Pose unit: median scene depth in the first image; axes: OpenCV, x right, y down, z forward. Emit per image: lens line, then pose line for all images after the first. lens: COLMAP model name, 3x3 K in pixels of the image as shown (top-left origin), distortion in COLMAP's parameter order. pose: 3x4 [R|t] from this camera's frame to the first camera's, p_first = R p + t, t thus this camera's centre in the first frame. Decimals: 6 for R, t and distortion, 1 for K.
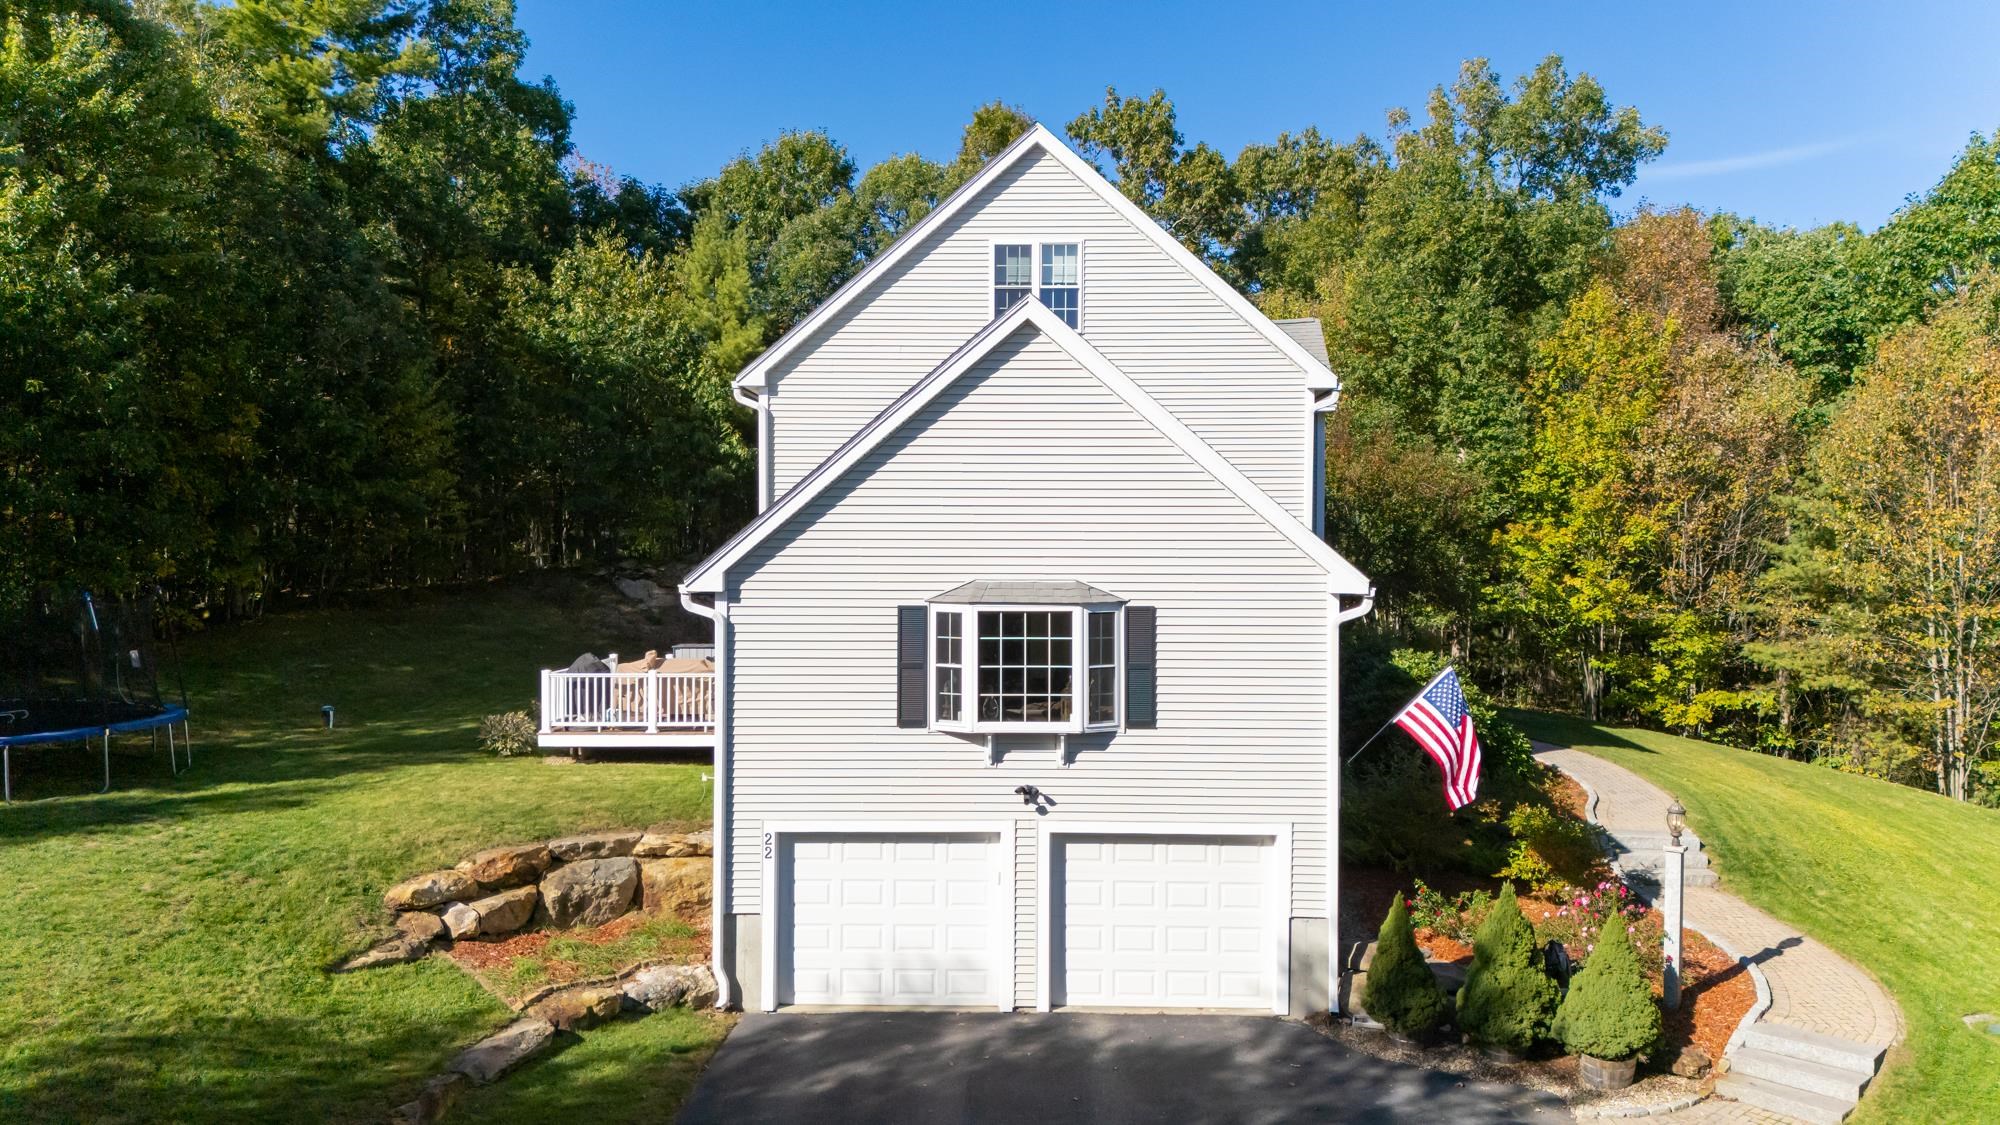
lens RADIAL K [[1494.6, 0, 1038.3], [0, 1494.6, 557.2], [0, 0, 1]] dist [0.009158, 0.001345]
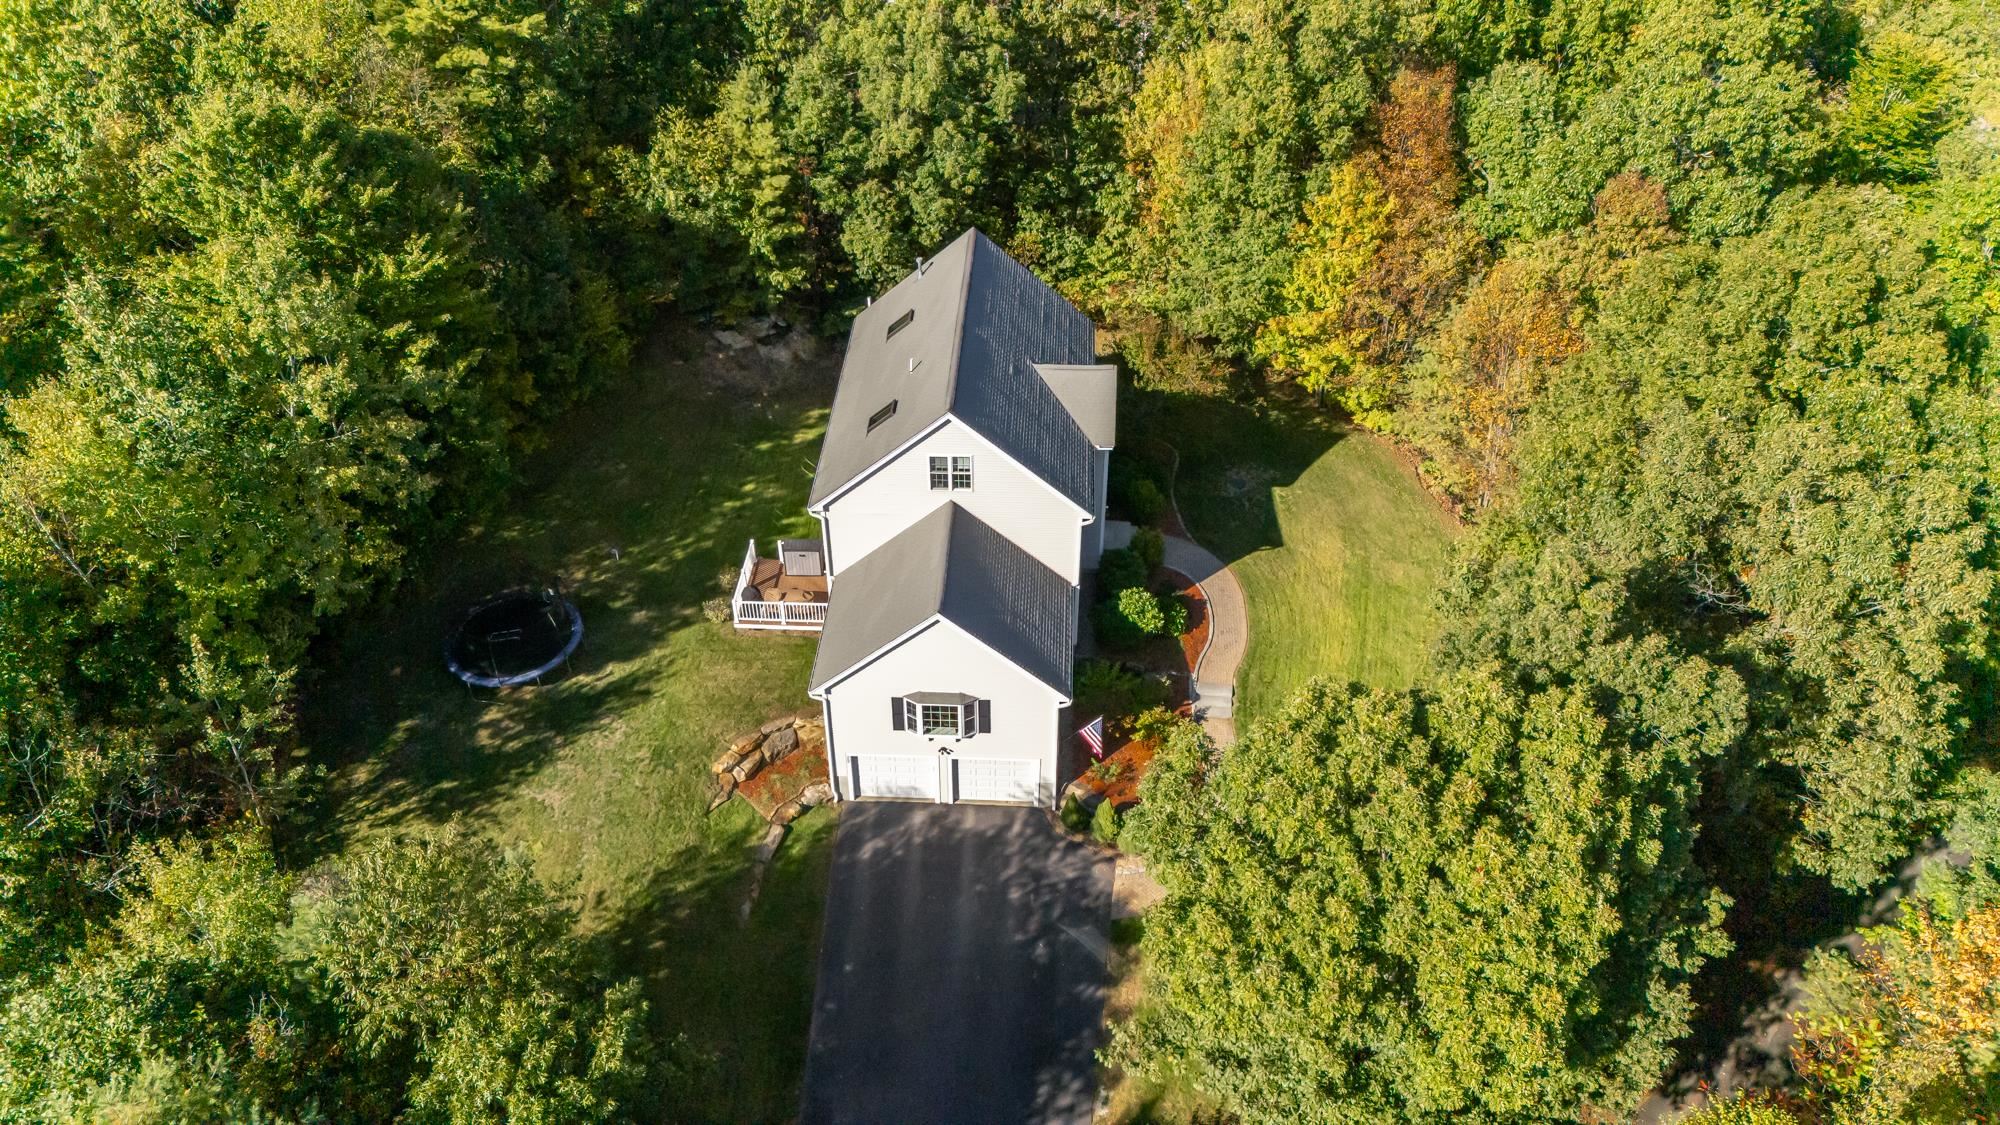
lens RADIAL K [[1410.4, 0, 994.0], [0, 1410.4, 602.5], [0, 0, 1]] dist [0.056899, -0.001447]
pose [[0.999533, 0.018172, -0.024568, 0.143652], [0.001618, 0.771376, 0.636378, -1.675347], [0.030515, -0.636120, 0.770986, -0.800925]]
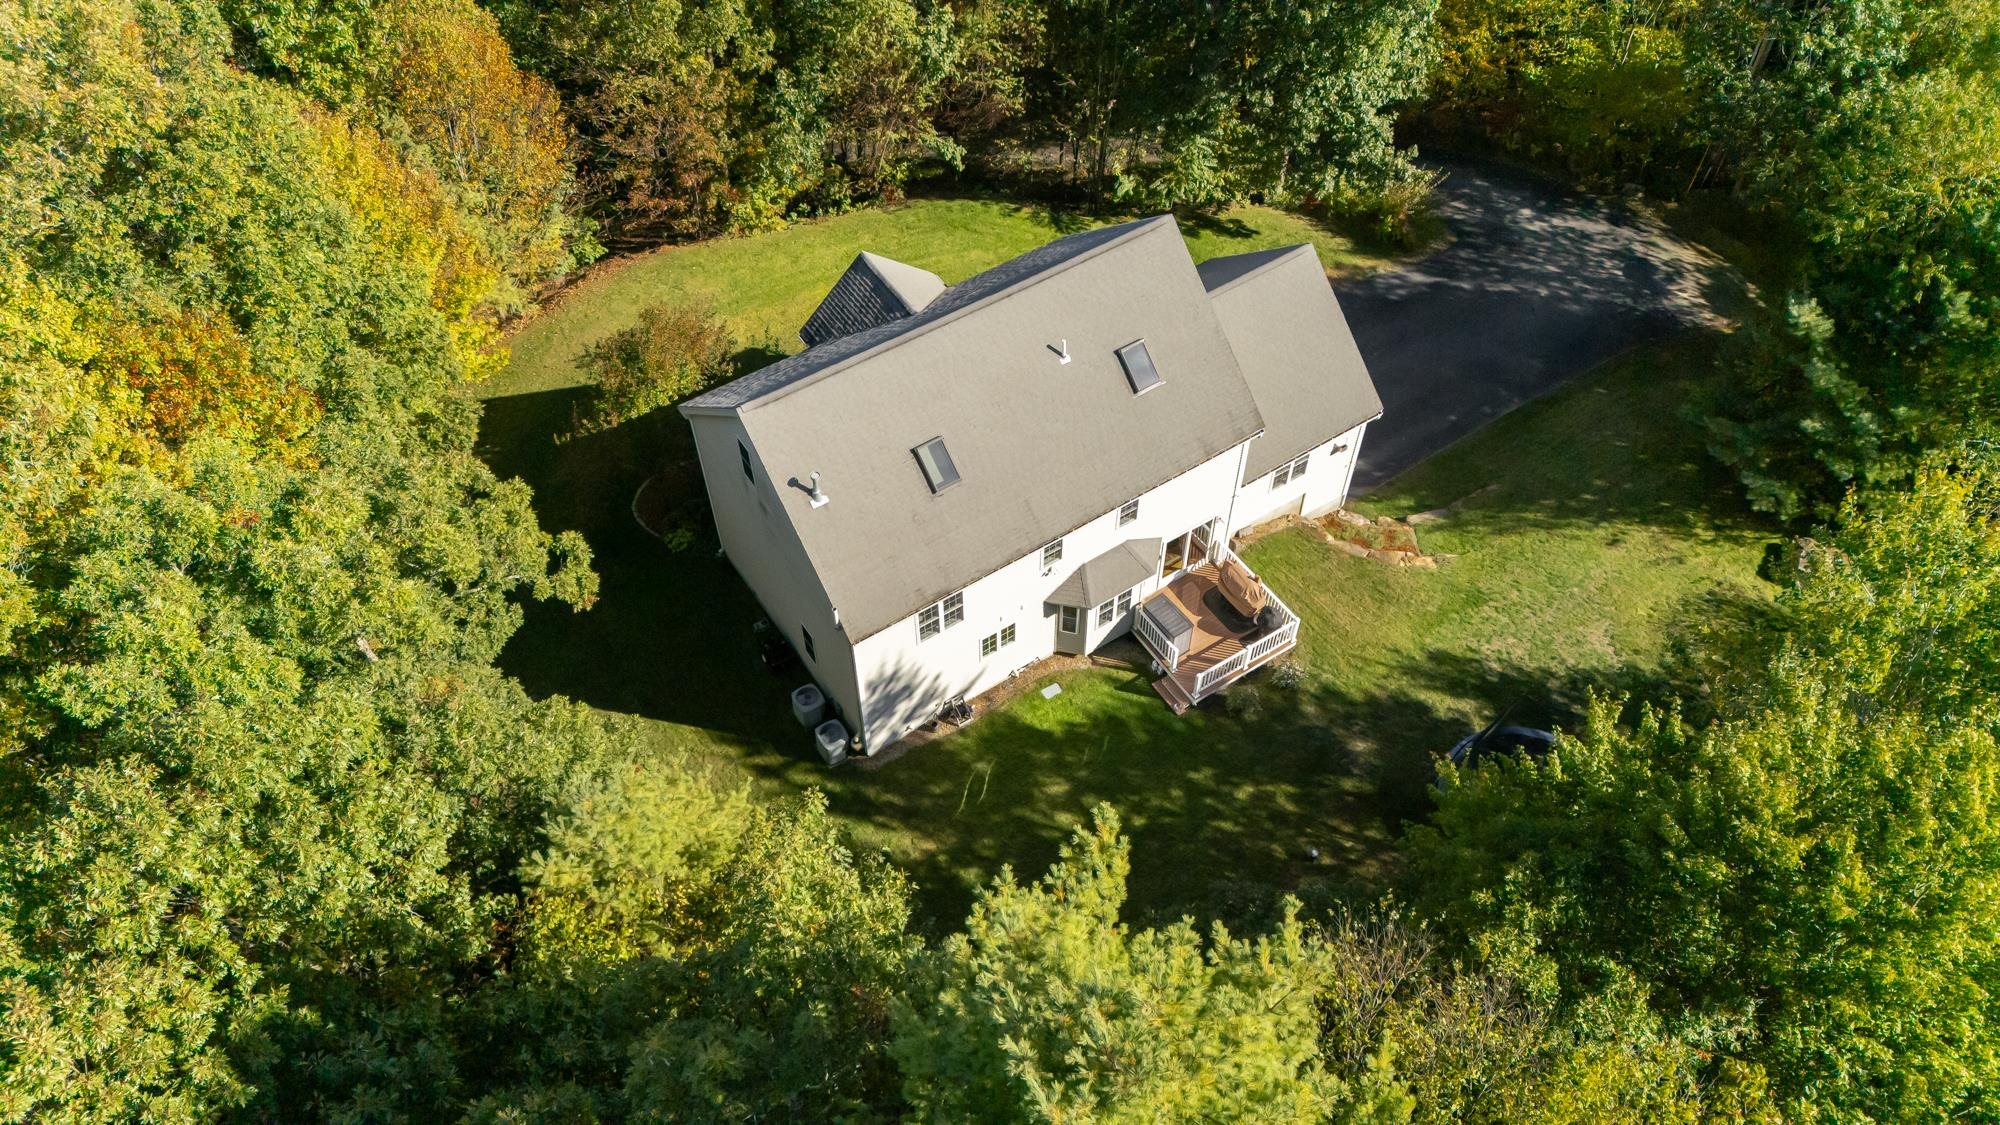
lens RADIAL K [[1459.5, 0, 972.4], [0, 1459.5, 524.6], [0, 0, 1]] dist [0.071058, 0.001817]
pose [[-0.559678, -0.636011, 0.531273, -1.280832], [0.018401, 0.631389, 0.775248, -1.777183], [-0.828506, 0.443665, -0.341671, 2.481146]]
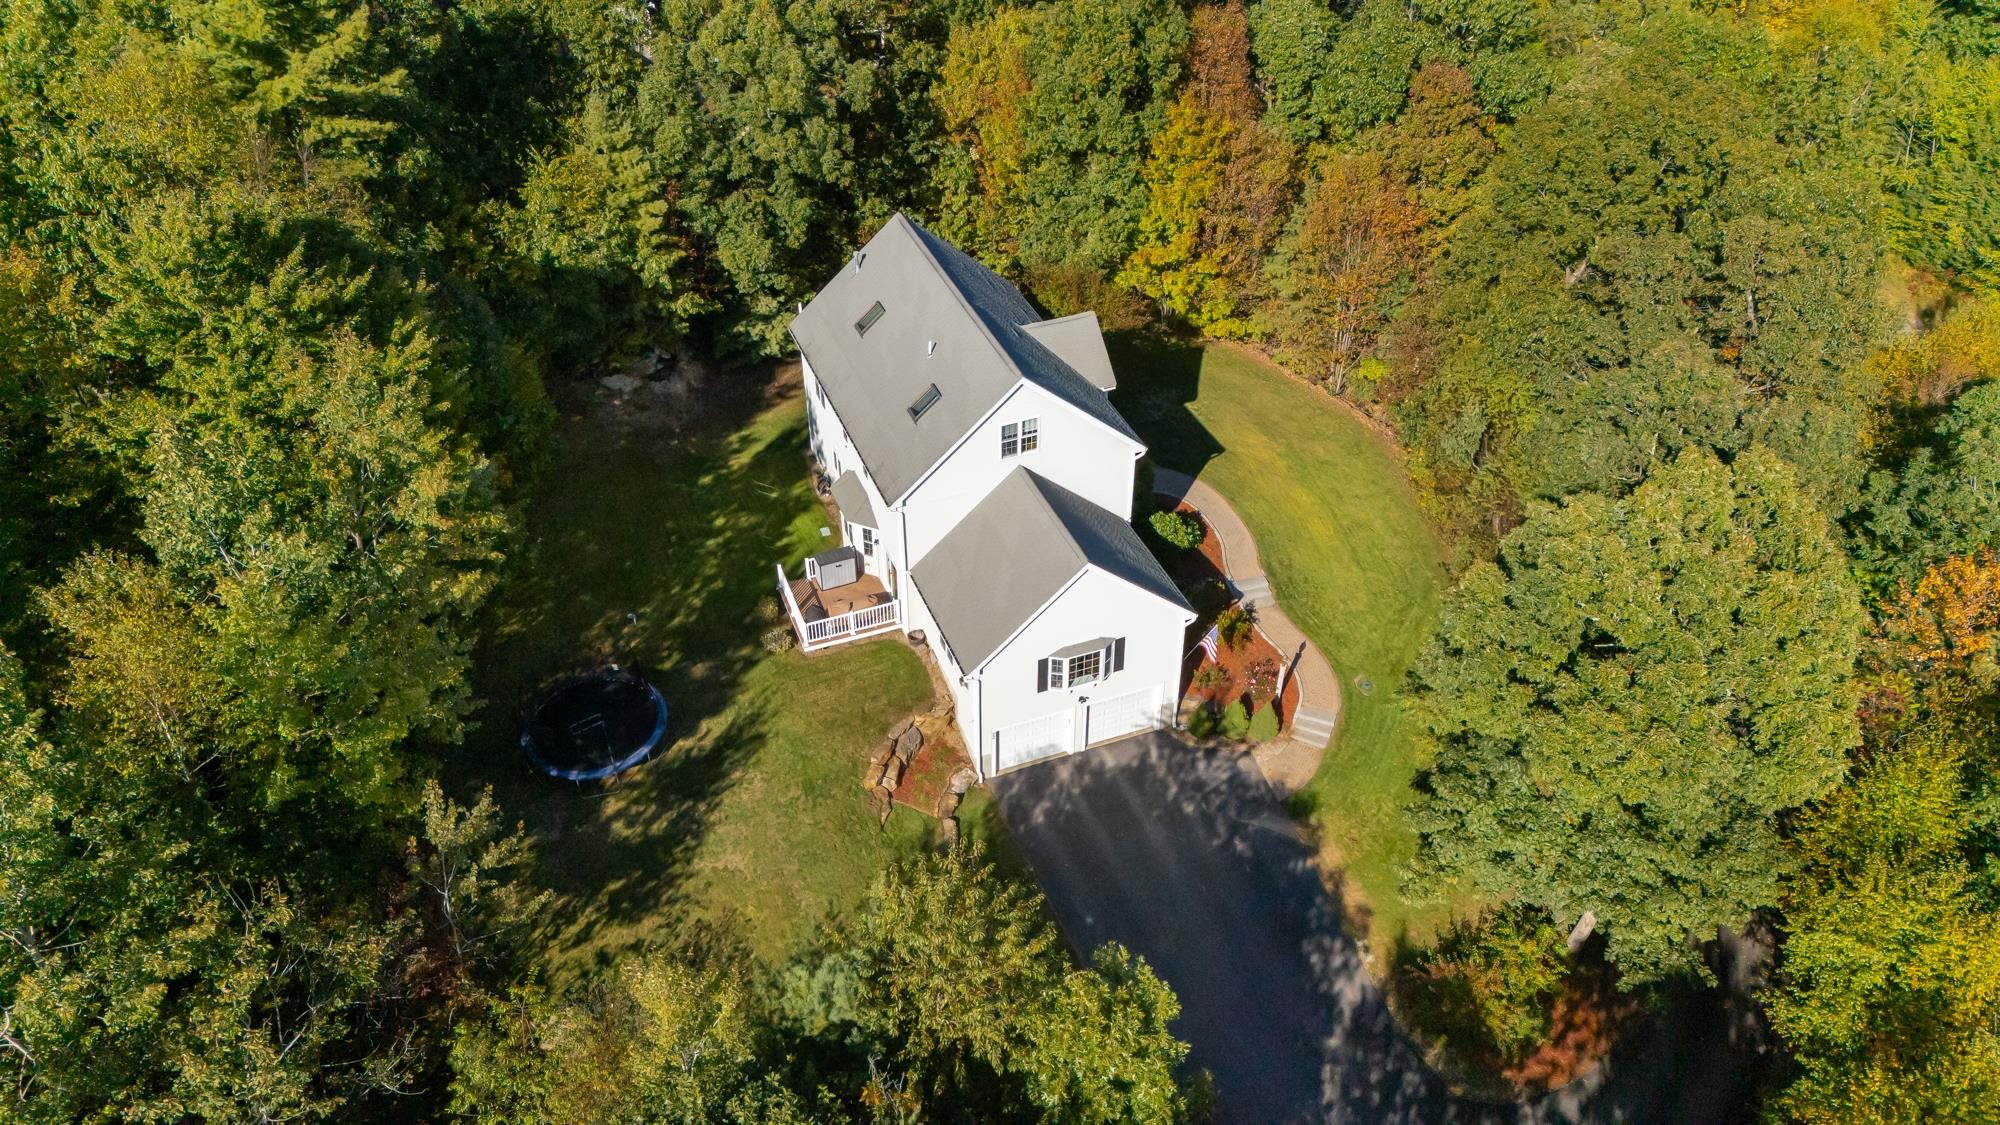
lens RADIAL K [[1410.4, 0, 994.0], [0, 1410.4, 602.5], [0, 0, 1]] dist [0.056899, -0.001447]
pose [[0.927062, -0.247267, 0.281807, -0.860169], [0.011152, 0.769525, 0.638519, -1.673880], [-0.374742, -0.588804, 0.716155, -0.730138]]
